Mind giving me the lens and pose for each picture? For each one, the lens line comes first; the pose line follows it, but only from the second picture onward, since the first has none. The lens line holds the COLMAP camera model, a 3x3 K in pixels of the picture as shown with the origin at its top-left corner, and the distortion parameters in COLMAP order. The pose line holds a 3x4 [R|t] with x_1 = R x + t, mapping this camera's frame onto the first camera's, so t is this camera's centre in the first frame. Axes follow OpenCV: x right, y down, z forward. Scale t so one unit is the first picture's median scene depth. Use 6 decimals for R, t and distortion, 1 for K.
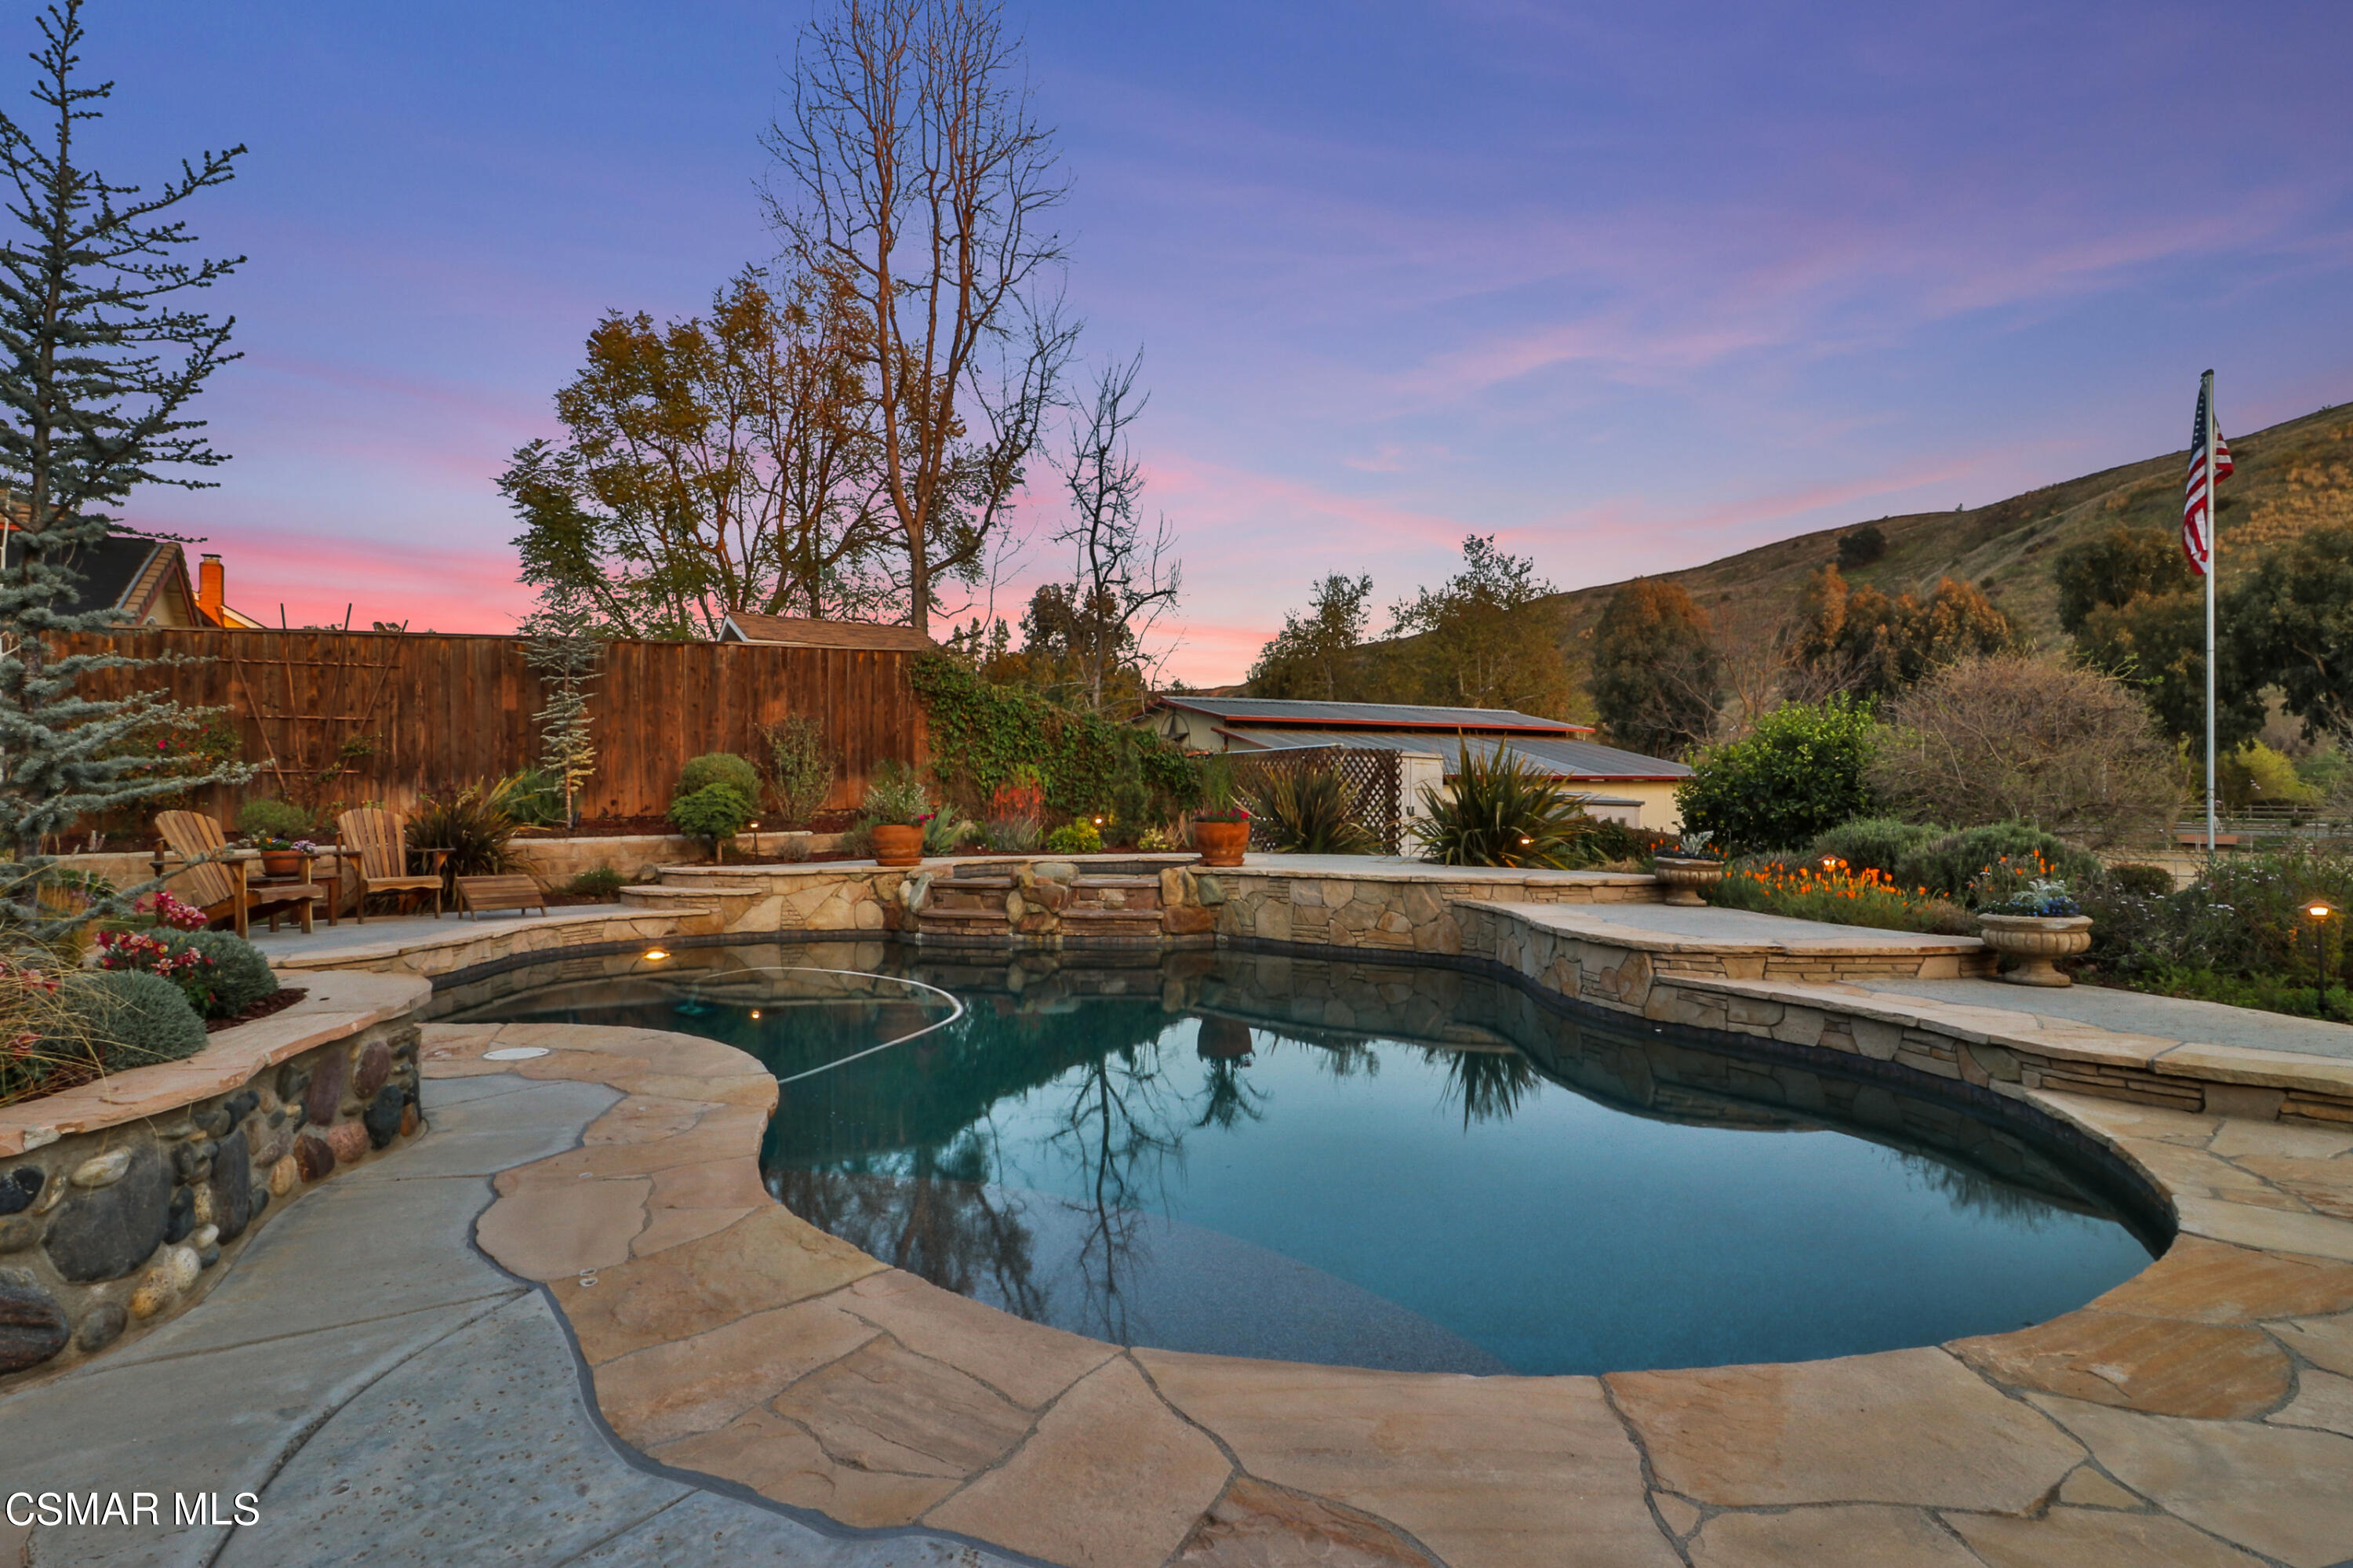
lens RADIAL K [[1200.1, 0, 1155.3], [0, 1200.1, 790.6], [0, 0, 1]] dist [0.000025, -0.014174]
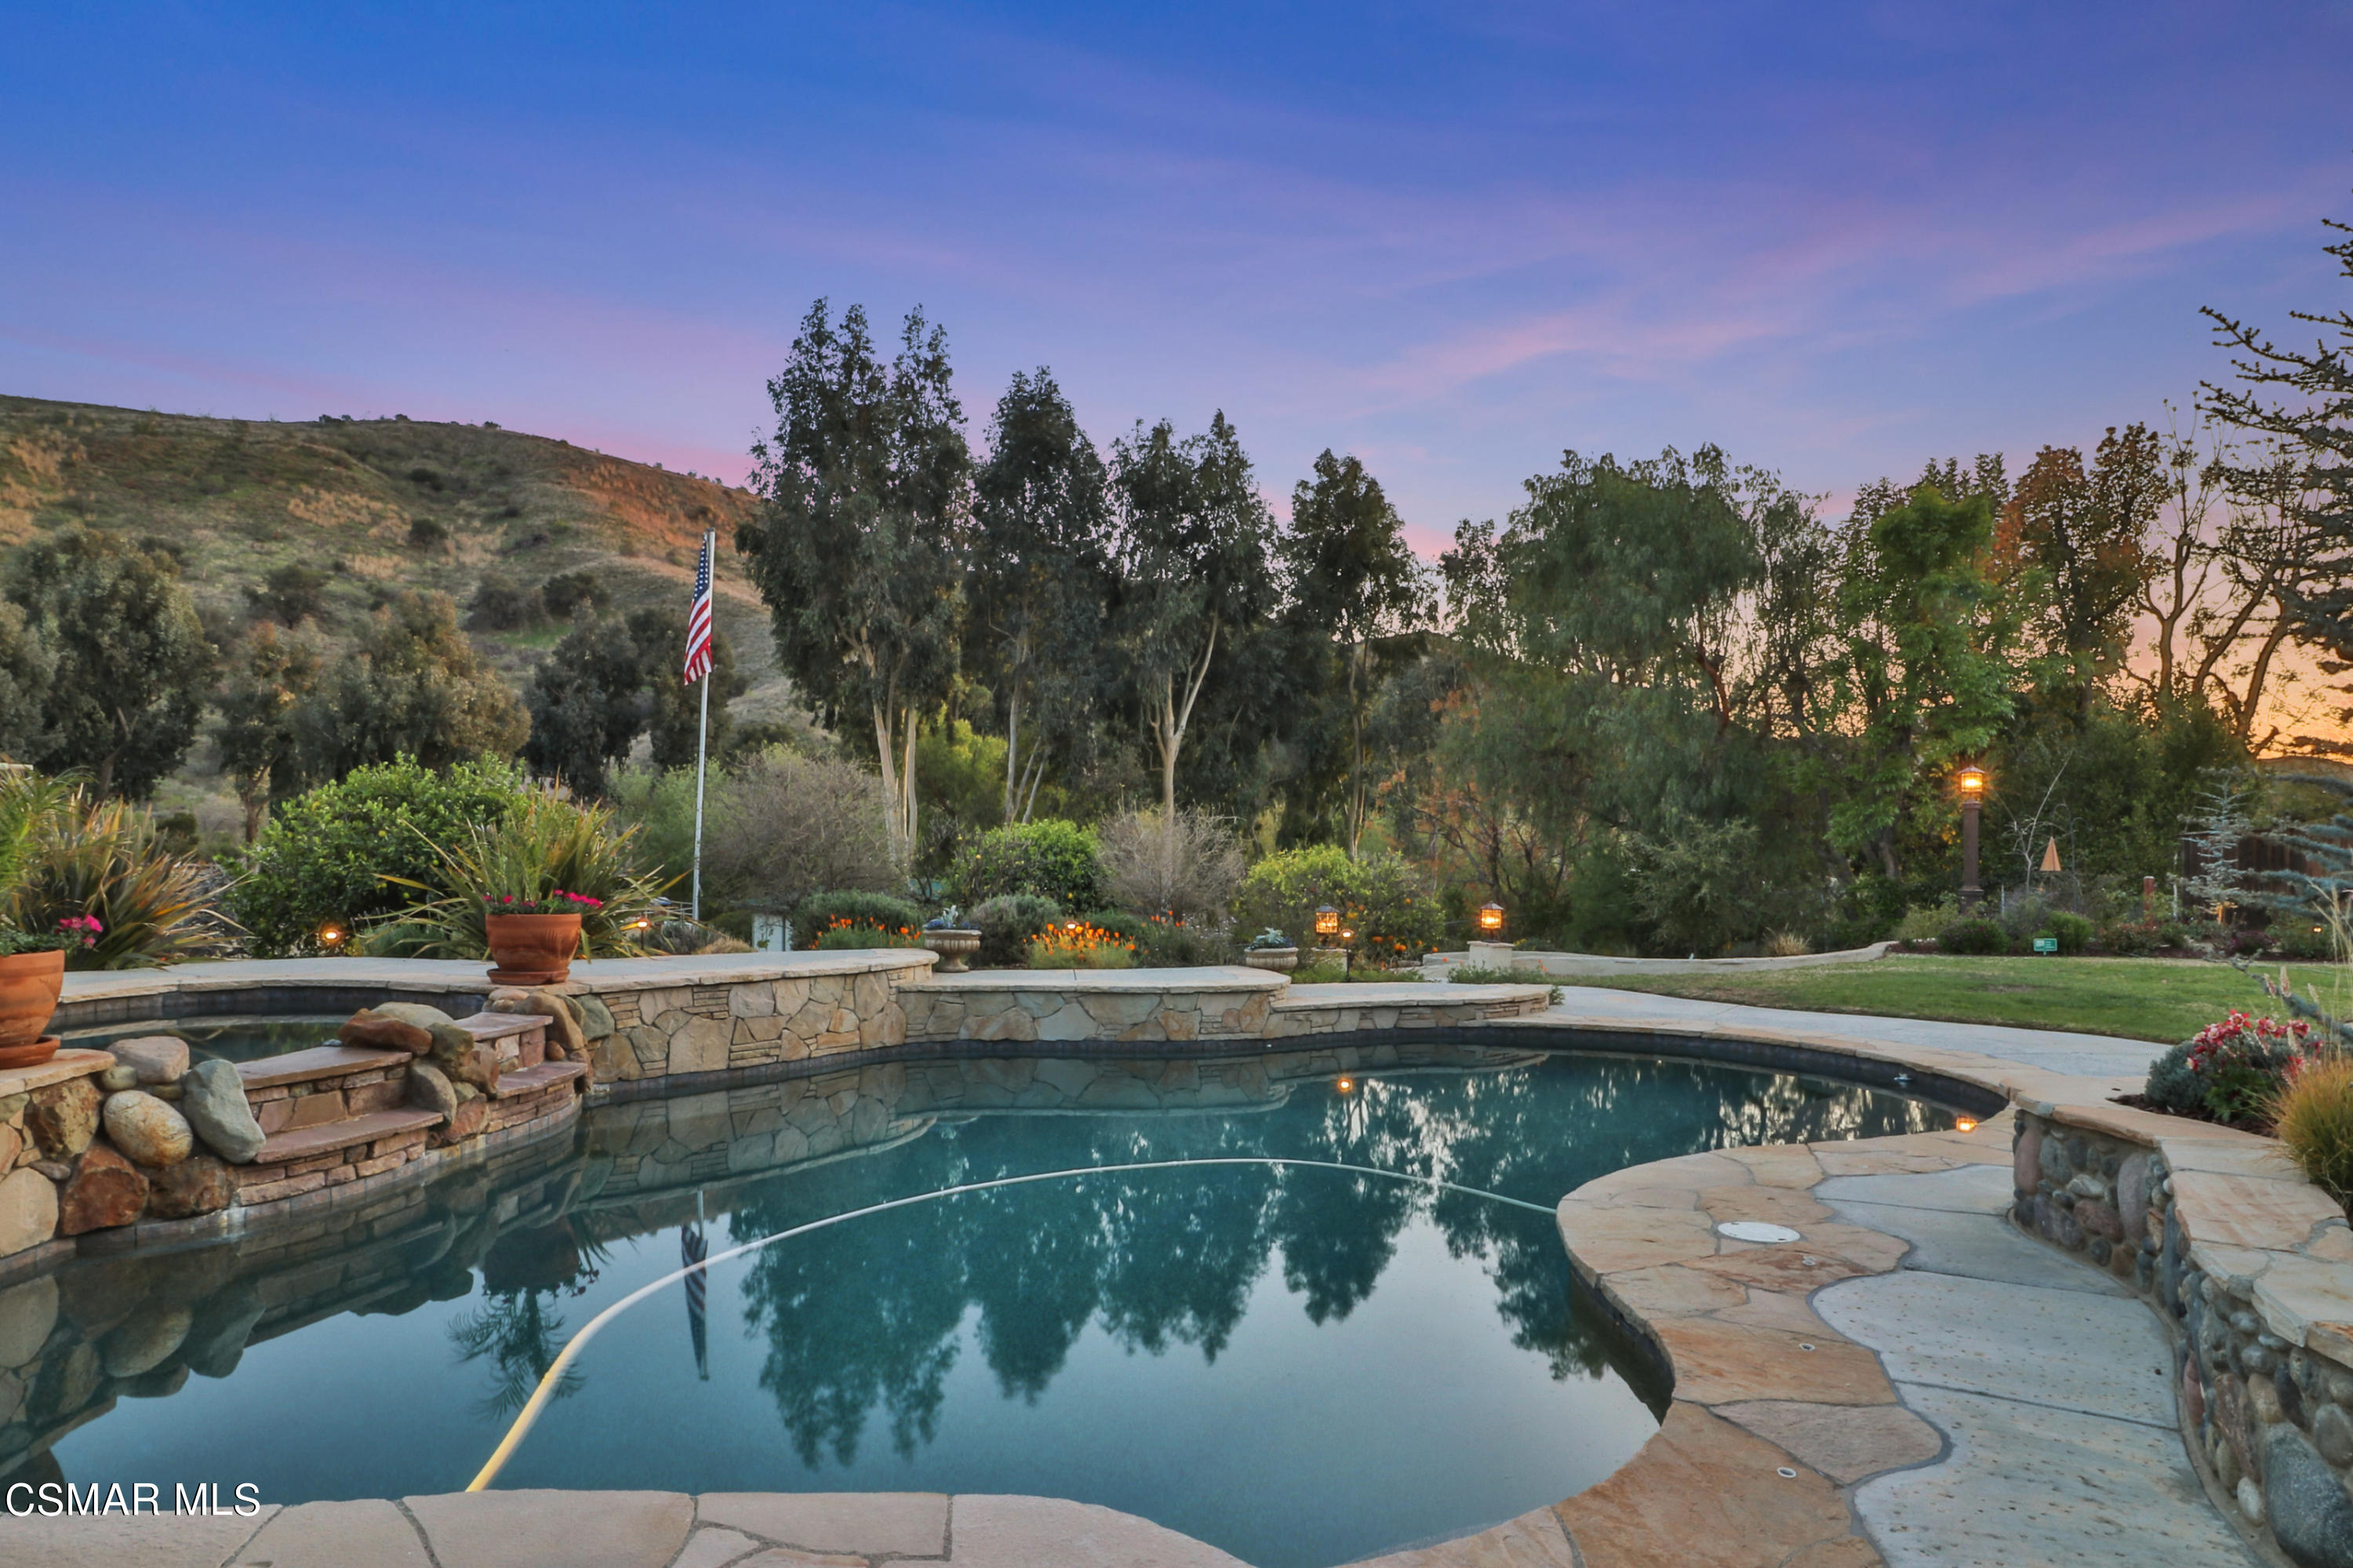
lens RADIAL K [[1395.7, 0, 1176.5], [0, 1395.7, 784.0], [0, 0, 1]] dist [0.000673, 0.000244]
pose [[-0.074331, 0.057957, 0.995548, -0.362659], [-0.018222, 0.998064, -0.059463, -0.002247], [-0.997067, -0.022560, -0.073131, 0.365867]]
